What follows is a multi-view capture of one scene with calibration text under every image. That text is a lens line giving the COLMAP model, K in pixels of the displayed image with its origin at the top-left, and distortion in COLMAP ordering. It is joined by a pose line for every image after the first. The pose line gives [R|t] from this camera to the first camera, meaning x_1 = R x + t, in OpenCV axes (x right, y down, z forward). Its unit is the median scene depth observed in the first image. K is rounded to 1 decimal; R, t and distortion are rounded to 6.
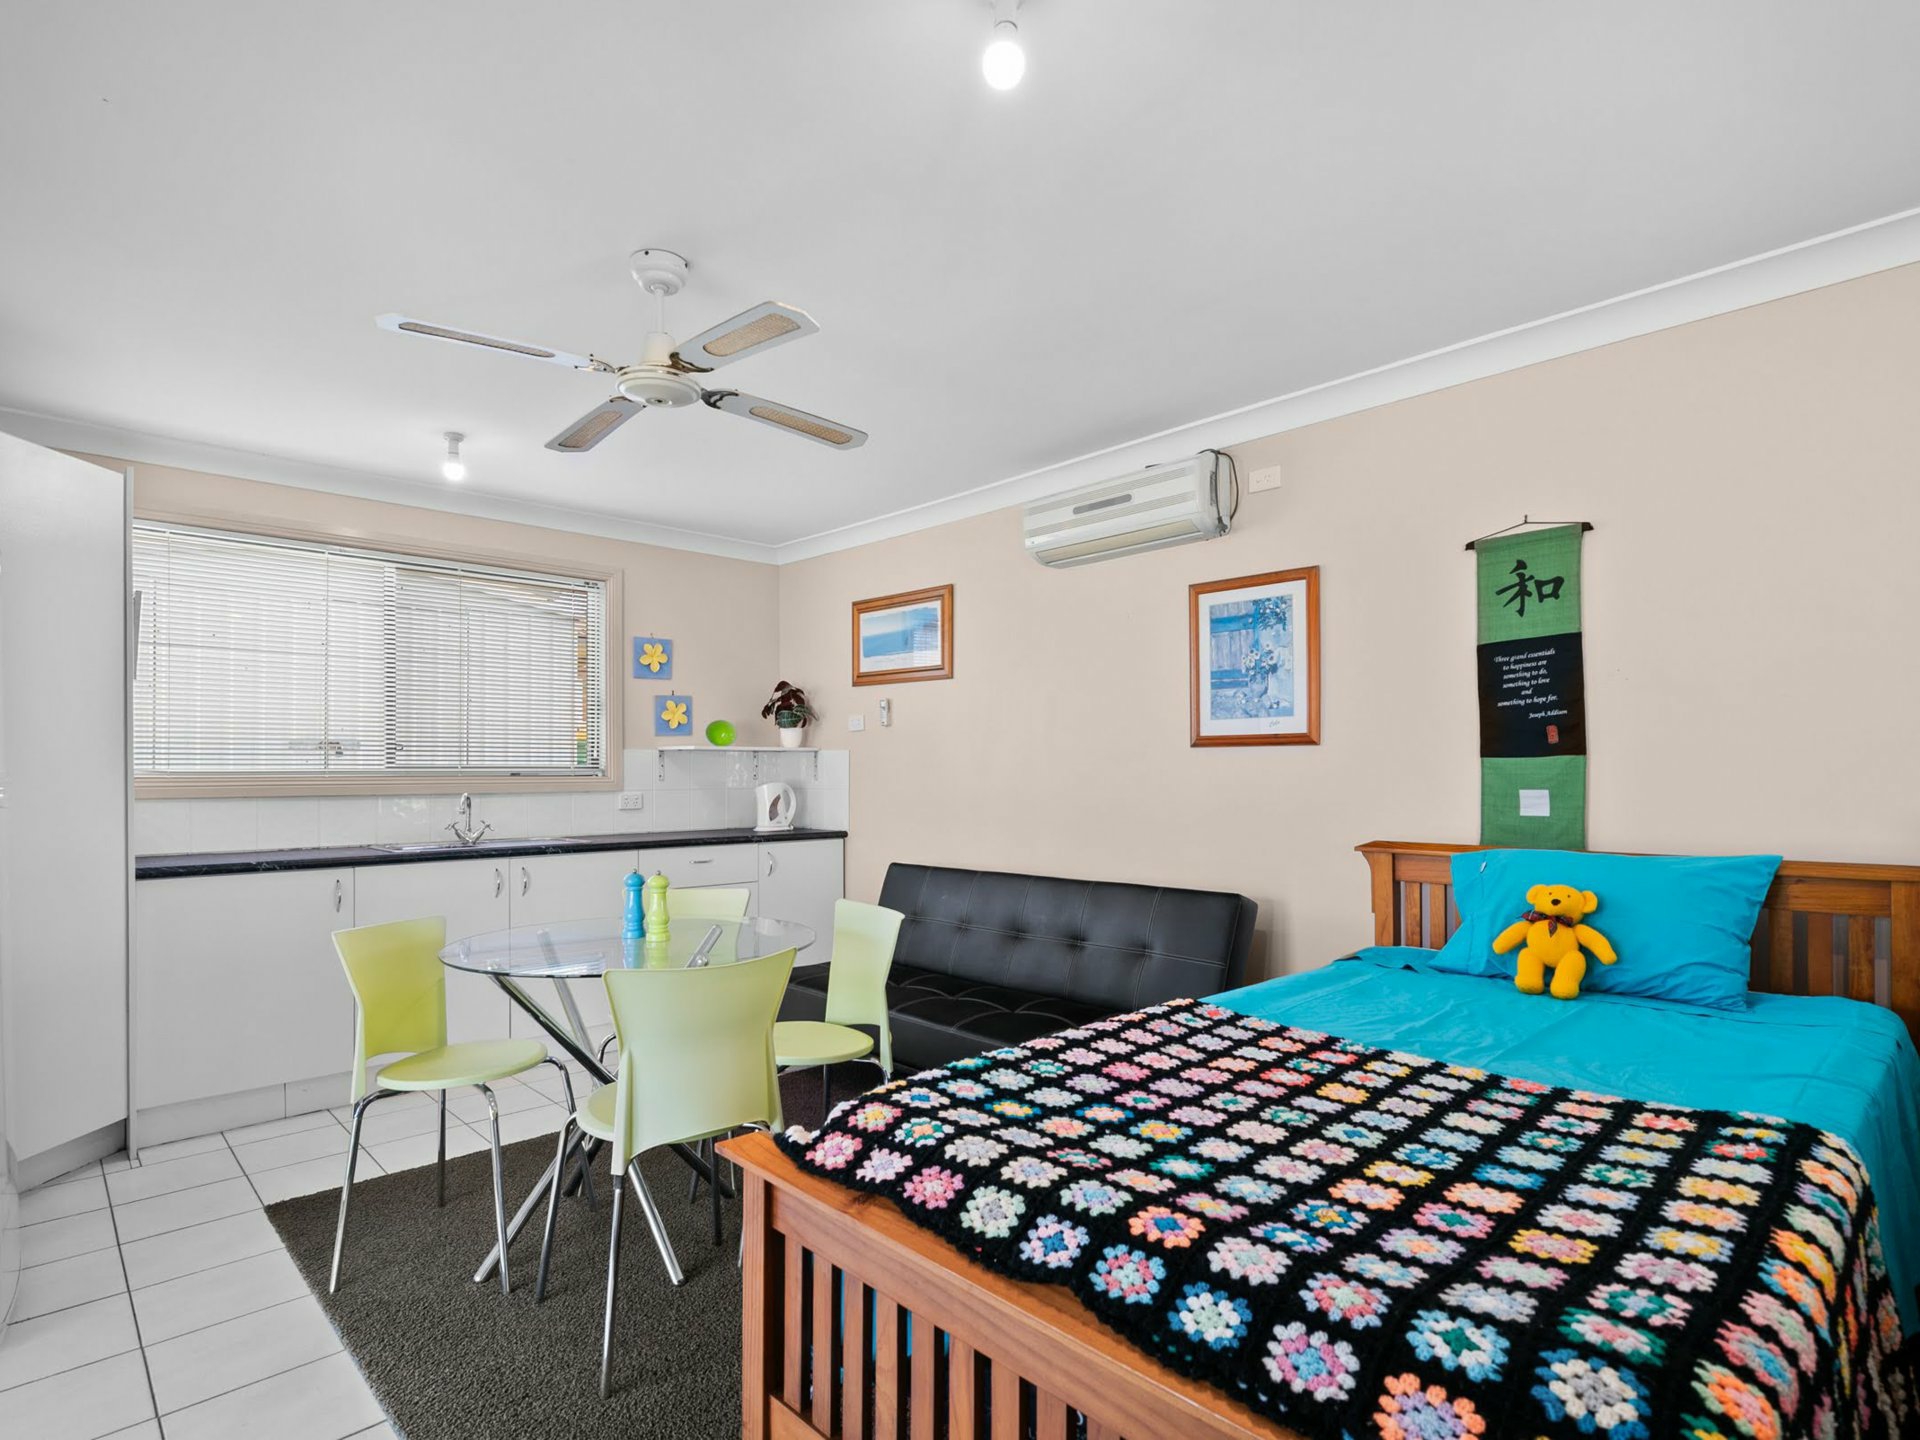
lens RADIAL K [[998.1, 0, 958.5], [0, 998.1, 753.7], [0, 0, 1]] dist [-0.000633, -0.000124]
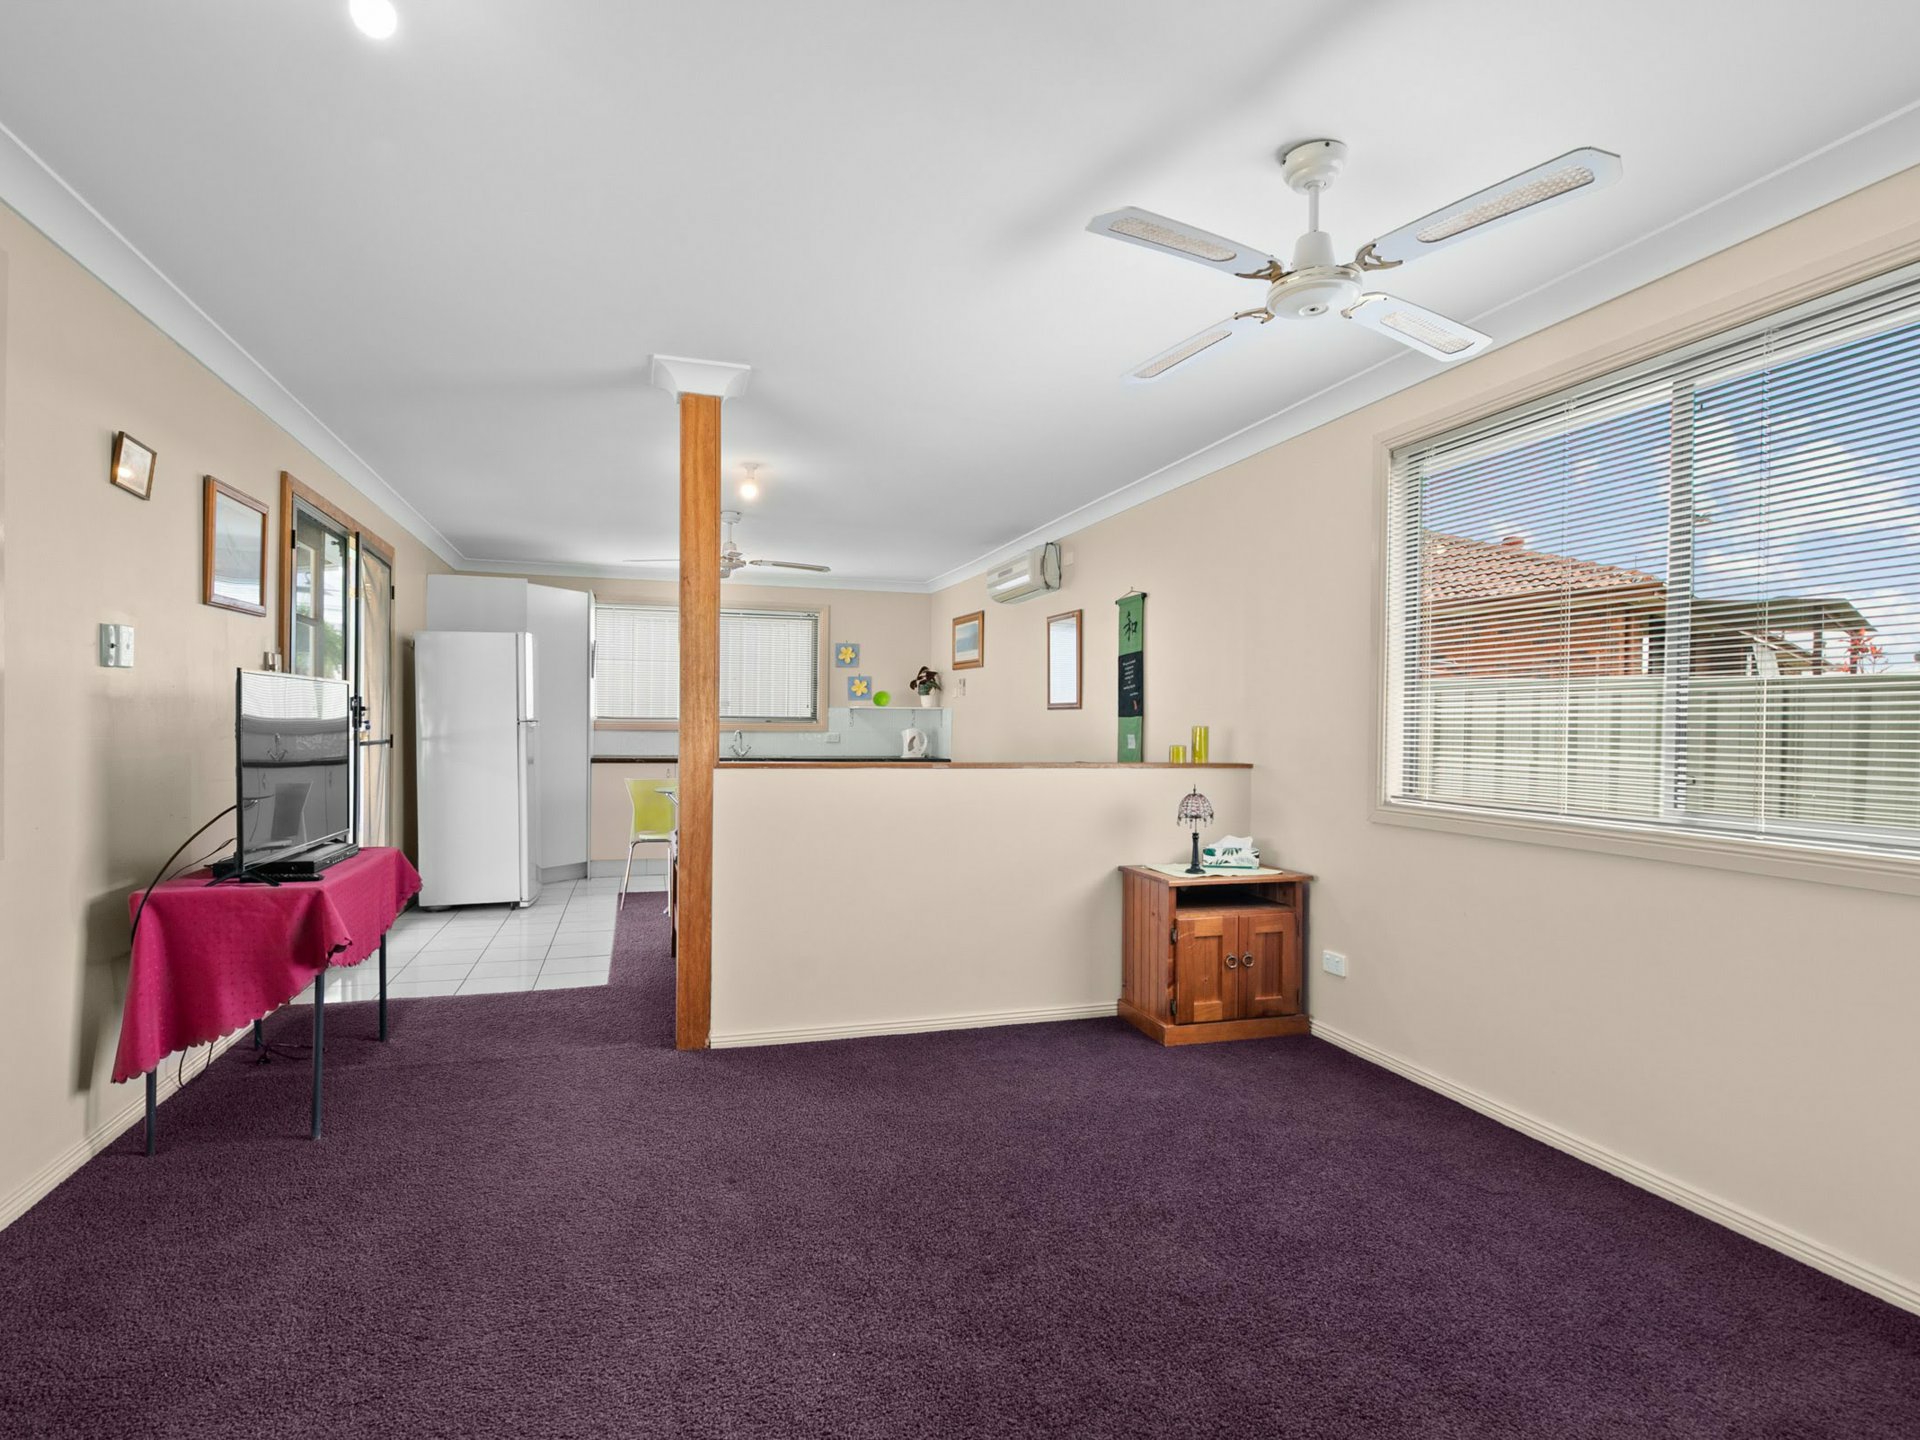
lens RADIAL K [[993.8, 0, 960.0], [0, 993.8, 720.0], [0, 0, 1]] dist [0.000410, -0.000215]
pose [[0.900314, 0.010762, -0.435107, 0.630593], [-0.005247, 0.999890, 0.013874, -0.008747], [0.435209, -0.010208, 0.900272, -0.472318]]
